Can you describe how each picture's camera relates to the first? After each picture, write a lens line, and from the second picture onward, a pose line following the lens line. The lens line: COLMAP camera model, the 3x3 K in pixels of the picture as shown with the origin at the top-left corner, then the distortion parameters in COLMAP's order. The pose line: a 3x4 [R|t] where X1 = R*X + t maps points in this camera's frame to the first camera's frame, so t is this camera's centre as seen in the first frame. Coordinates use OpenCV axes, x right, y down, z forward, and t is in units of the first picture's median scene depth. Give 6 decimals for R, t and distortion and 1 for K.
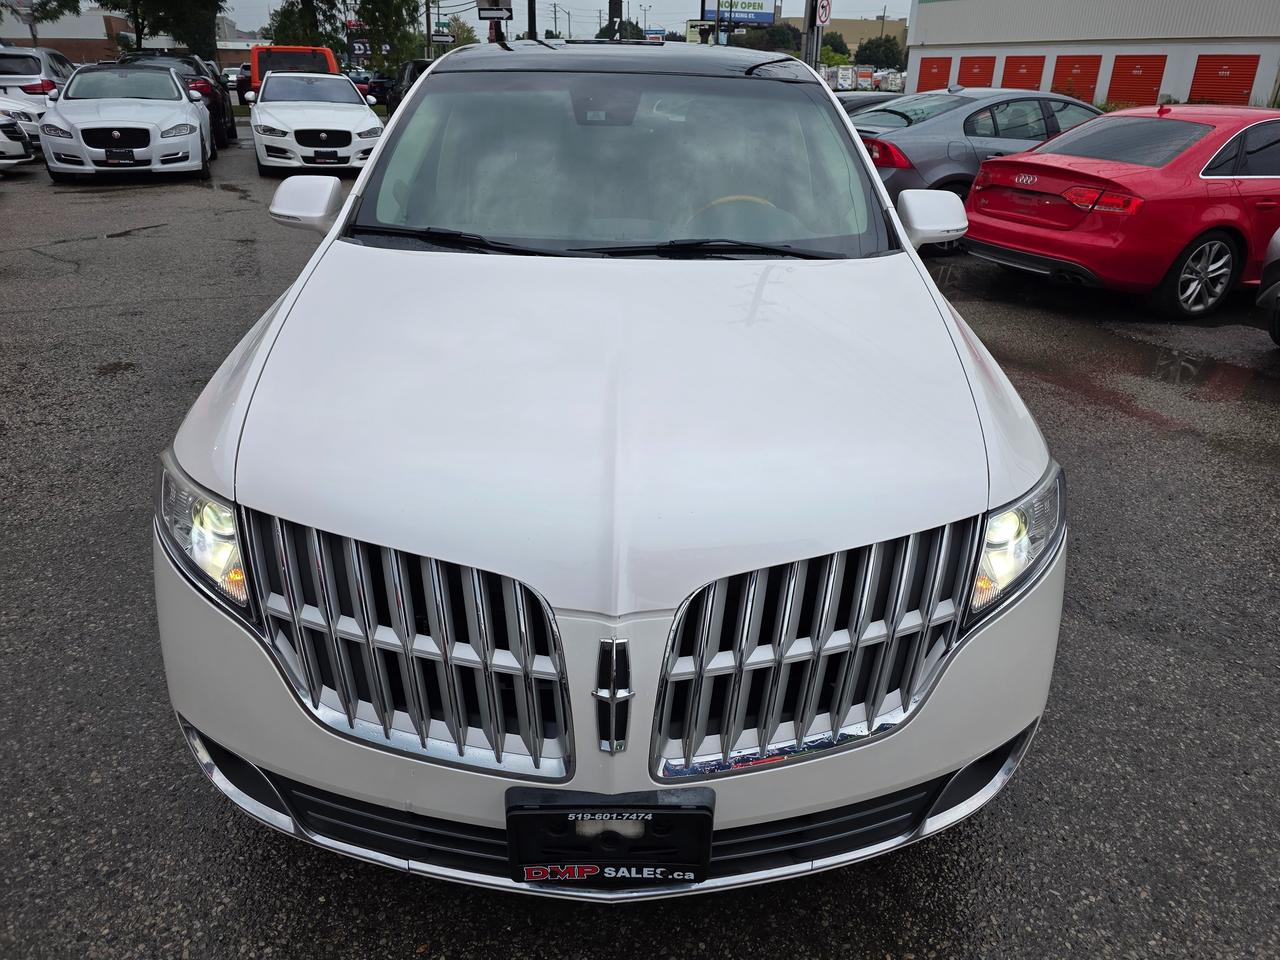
lens RADIAL K [[873.5, 0, 661.6], [0, 873.5, 468.0], [0, 0, 1]] dist [0.034234, -0.032839]
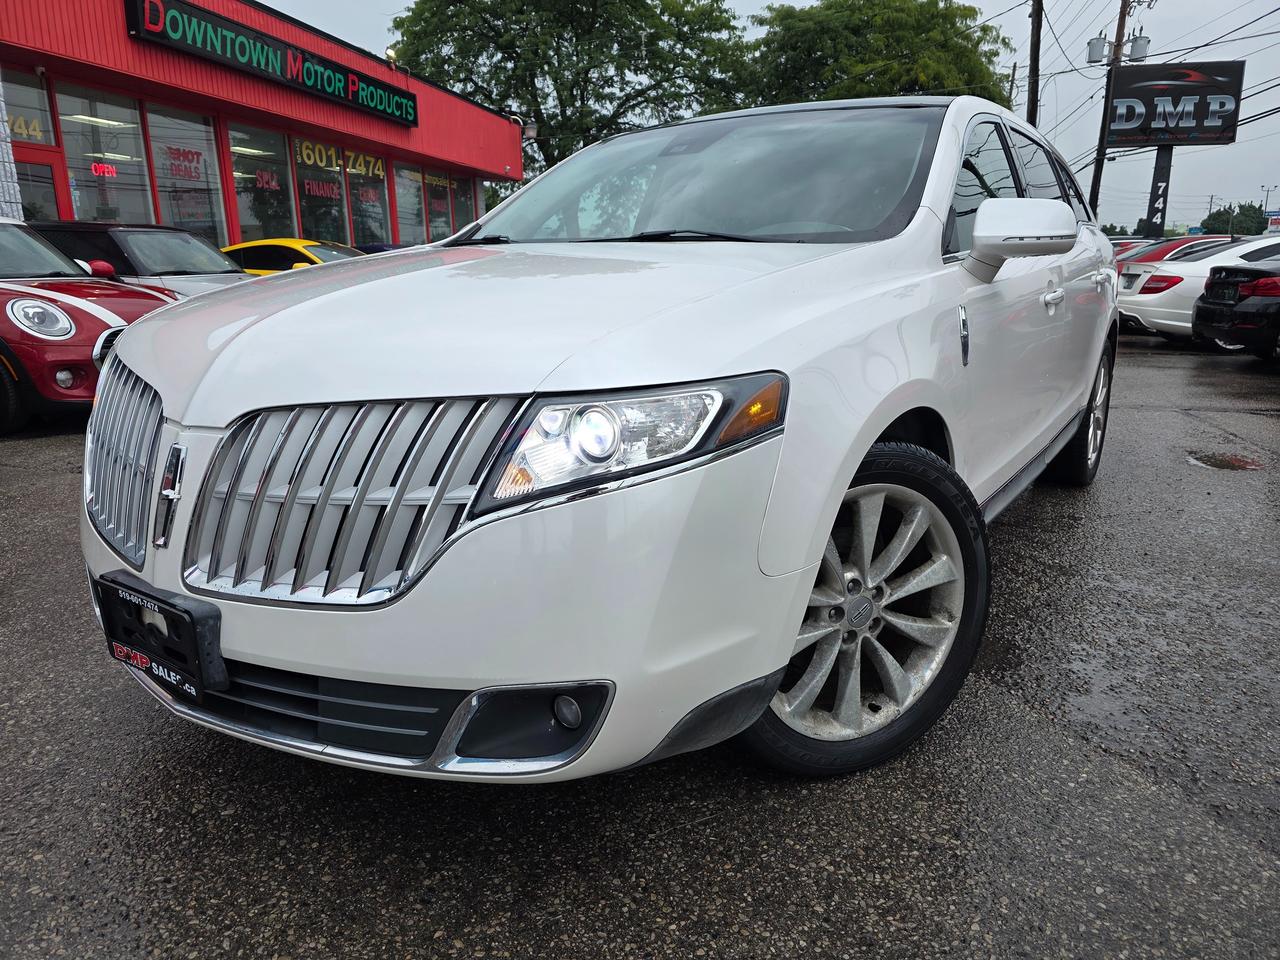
lens RADIAL K [[873.5, 0, 652.6], [0, 873.5, 487.1], [0, 0, 1]] dist [0.034234, -0.032839]
pose [[0.807759, 0.116948, -0.577796, 0.938307], [-0.221177, 0.968648, -0.113148, 0.202920], [0.546448, 0.219191, 0.808300, 0.358318]]
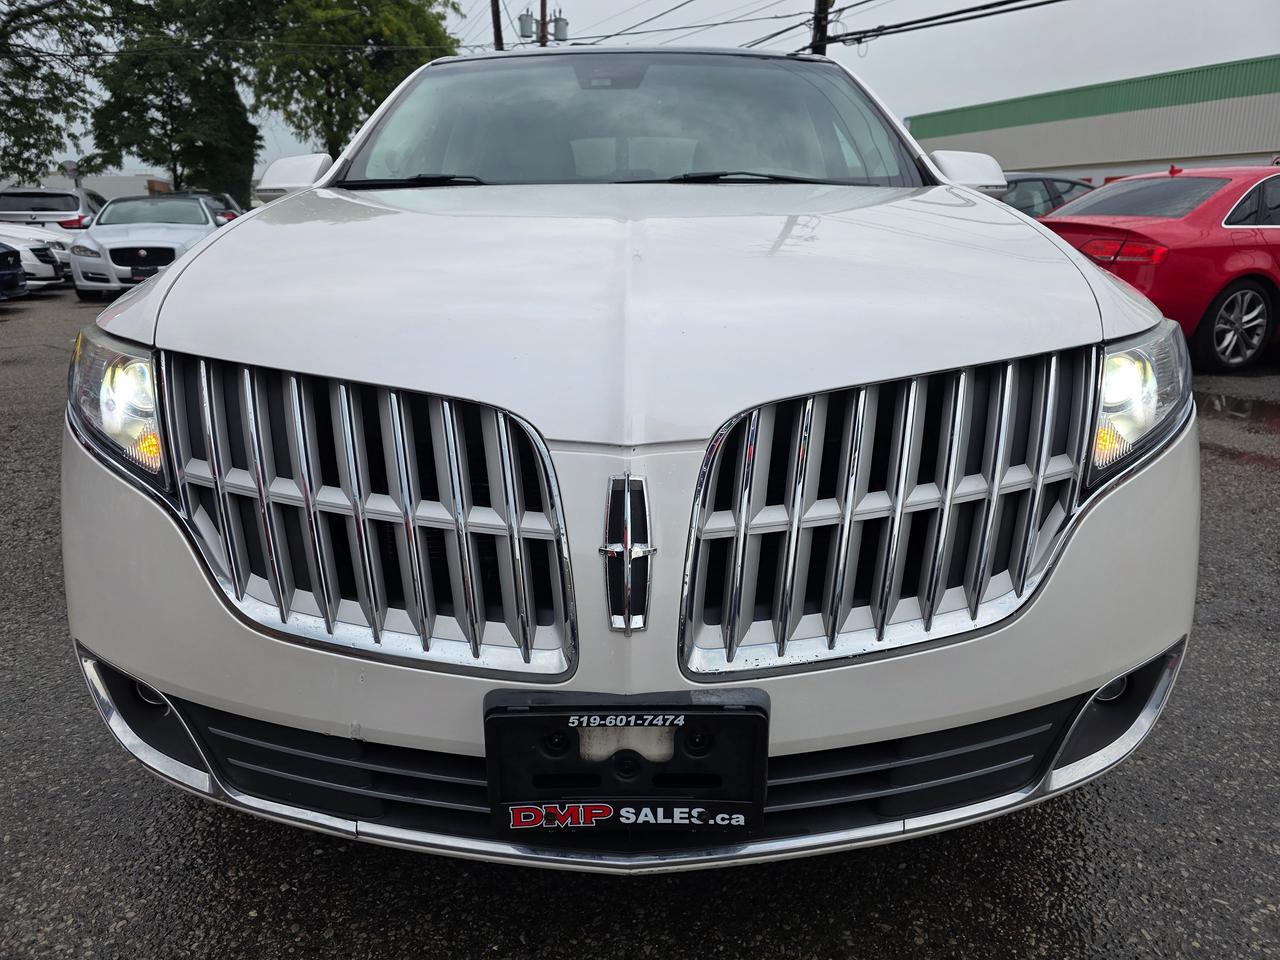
lens RADIAL K [[873.5, 0, 647.5], [0, 873.5, 466.3], [0, 0, 1]] dist [0.034234, -0.032839]
pose [[0.999276, -0.025047, -0.028631, -0.013166], [0.020326, 0.987749, -0.154720, 0.257004], [0.032155, 0.154026, 0.987543, 0.217052]]
